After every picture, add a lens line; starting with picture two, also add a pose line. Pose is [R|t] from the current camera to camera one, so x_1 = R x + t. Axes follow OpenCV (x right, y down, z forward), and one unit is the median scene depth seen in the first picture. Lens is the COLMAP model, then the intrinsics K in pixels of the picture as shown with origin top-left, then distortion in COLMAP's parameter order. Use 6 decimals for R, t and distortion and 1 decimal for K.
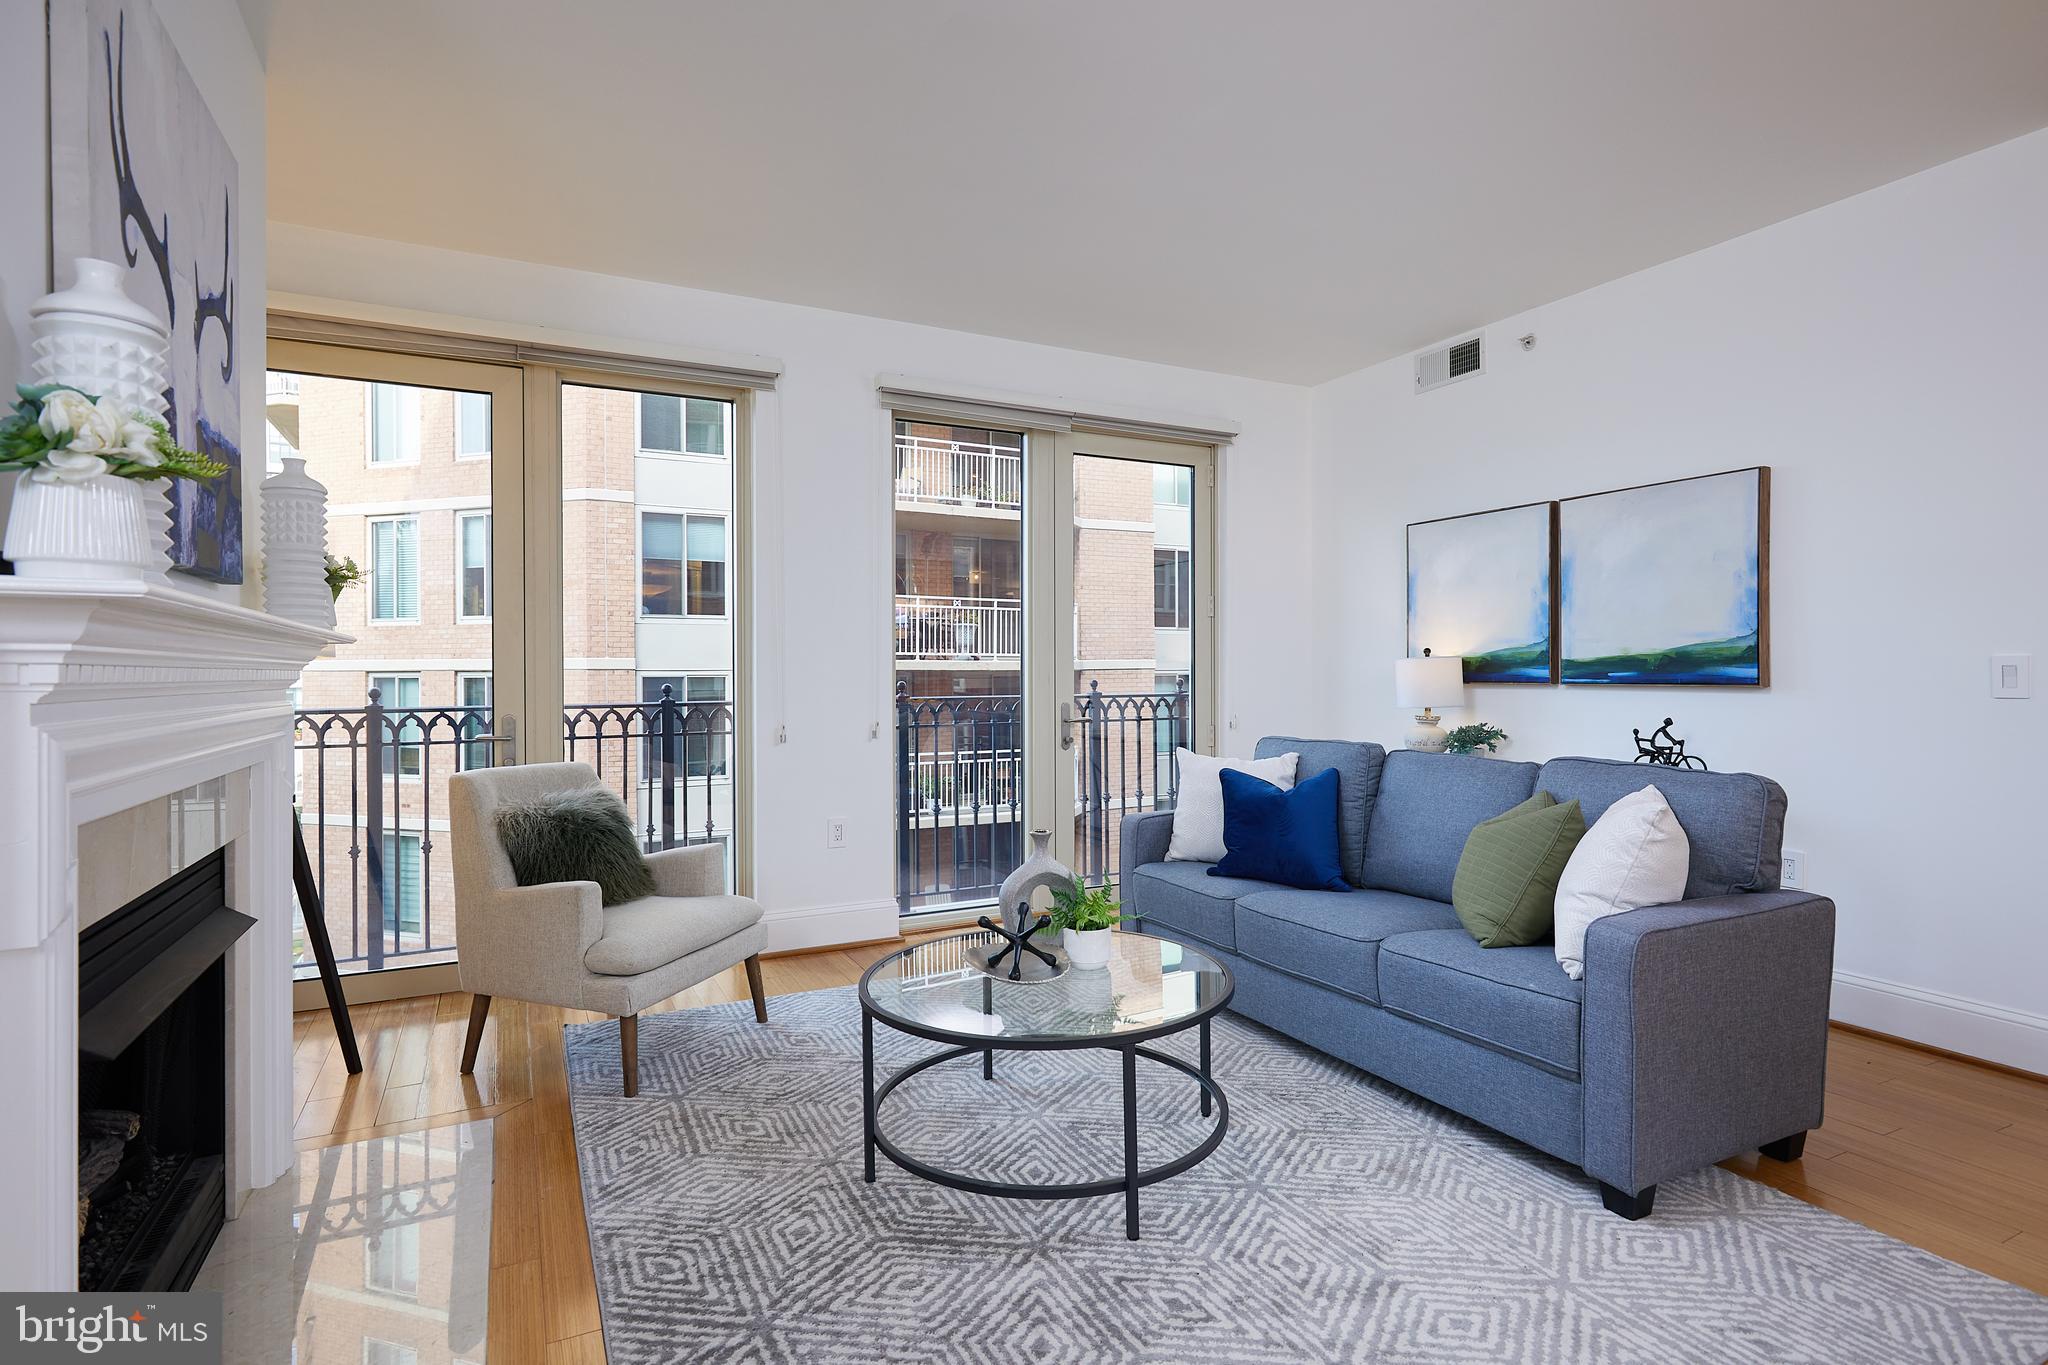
lens RADIAL K [[1029.8, 0, 1027.3], [0, 1029.8, 676.1], [0, 0, 1]] dist [0.003371, 0.000621]
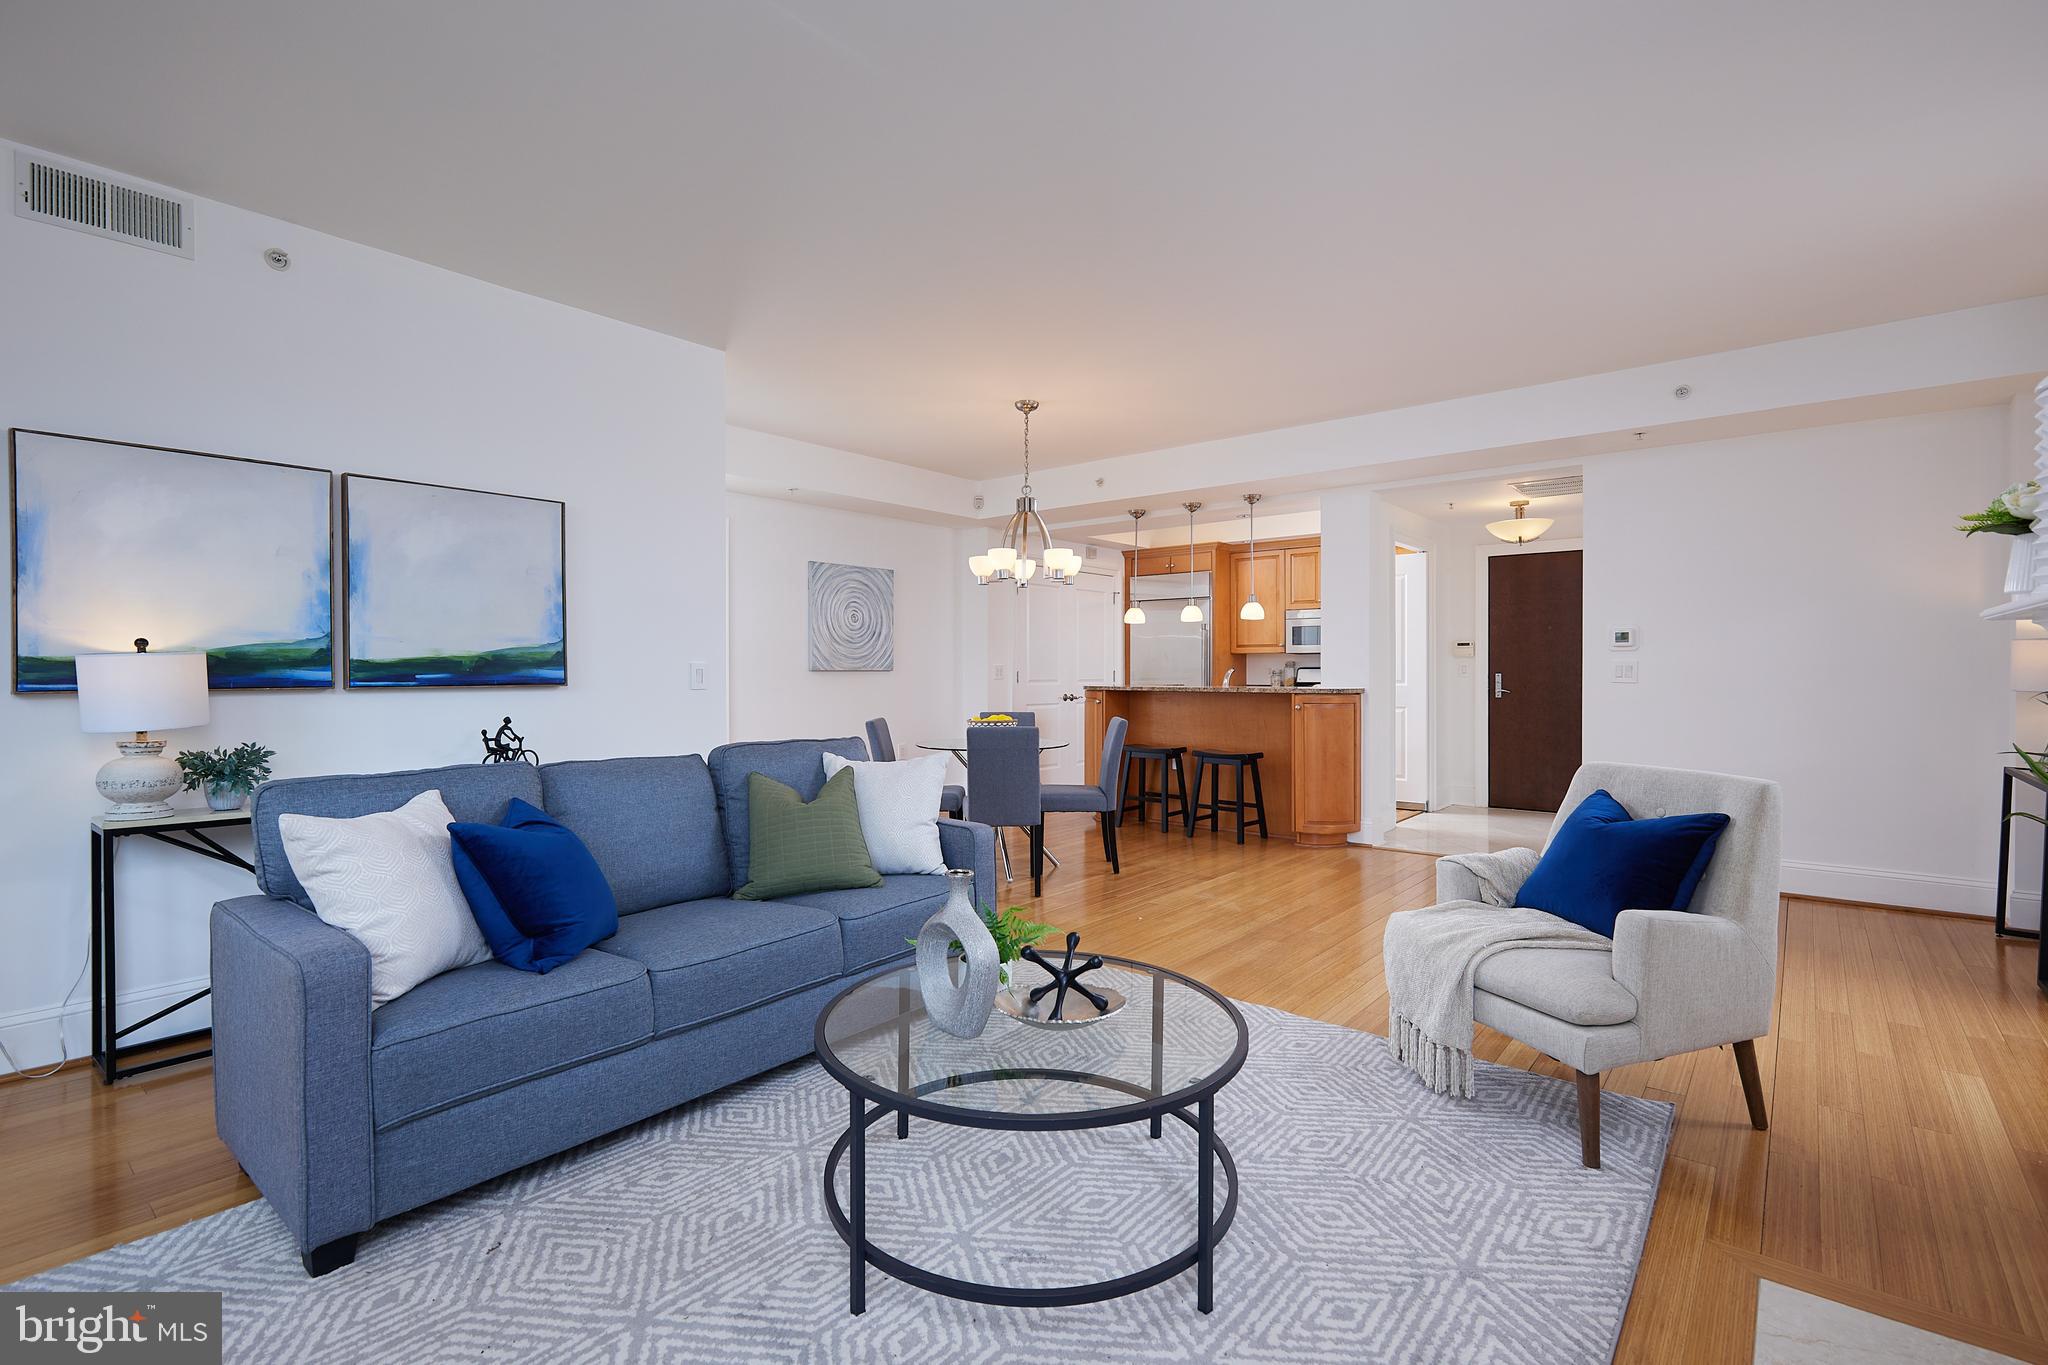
lens RADIAL K [[939.9, 0, 1028.6], [0, 939.9, 674.7], [0, 0, 1]] dist [0.003229, -0.000422]
pose [[-0.401107, 0.000287, 0.916031, -0.476989], [0.008221, 0.999961, 0.003287, -0.001555], [-0.915994, 0.008849, -0.401094, 0.884028]]
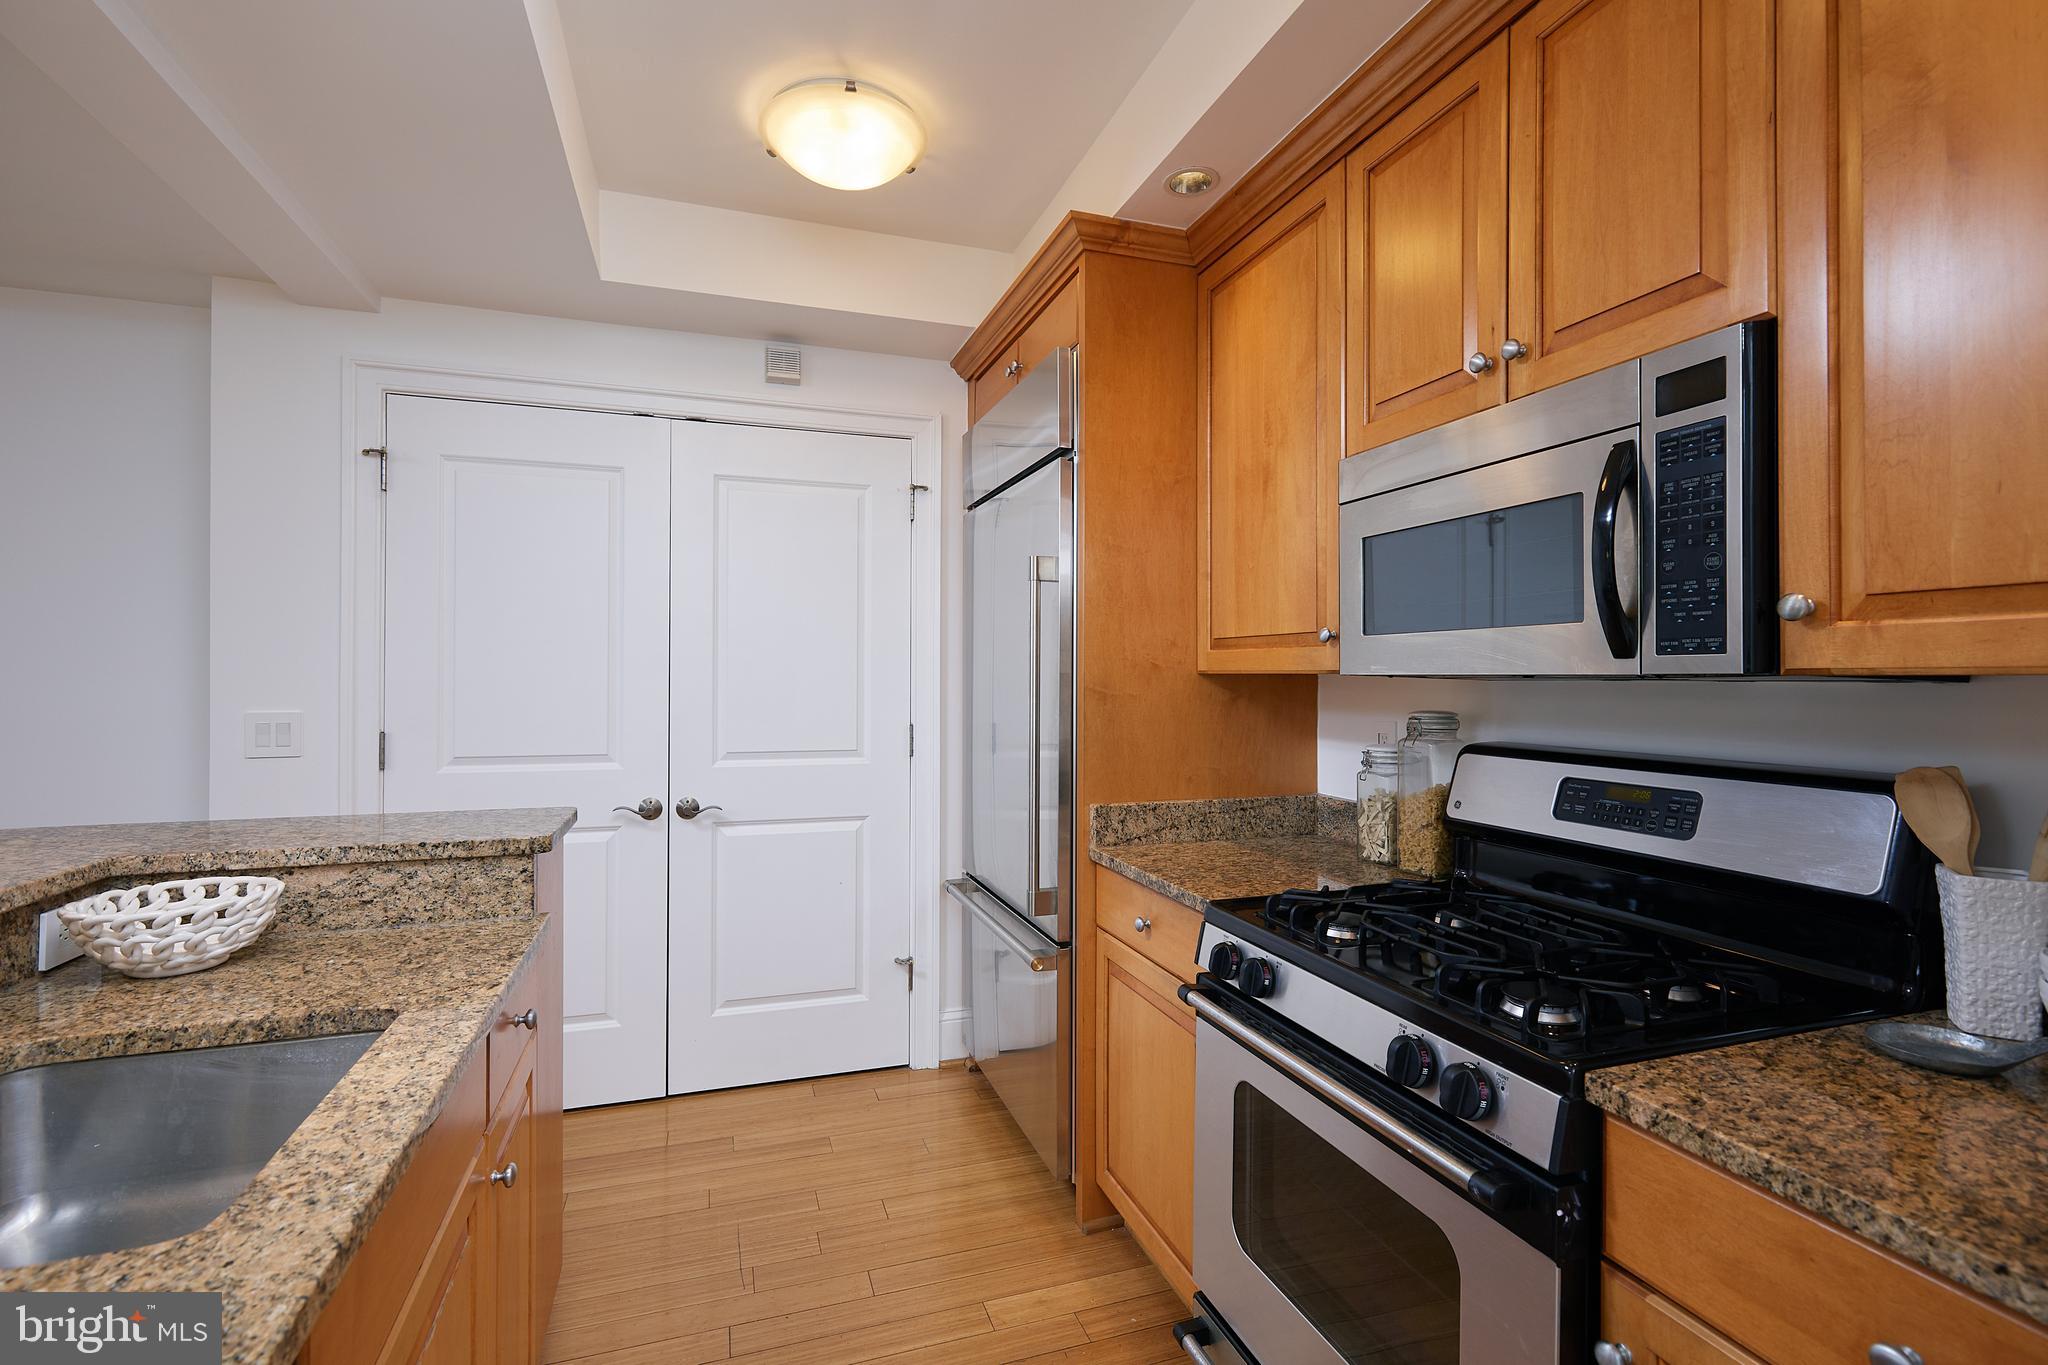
lens RADIAL K [[939.9, 0, 1028.6], [0, 939.9, 674.7], [0, 0, 1]] dist [0.003229, -0.000422]
pose [[0.142470, 0.007665, 0.989769, 0.928410], [0.001149, 0.999968, -0.007910, -0.038894], [-0.989798, 0.002264, 0.142457, -0.556998]]
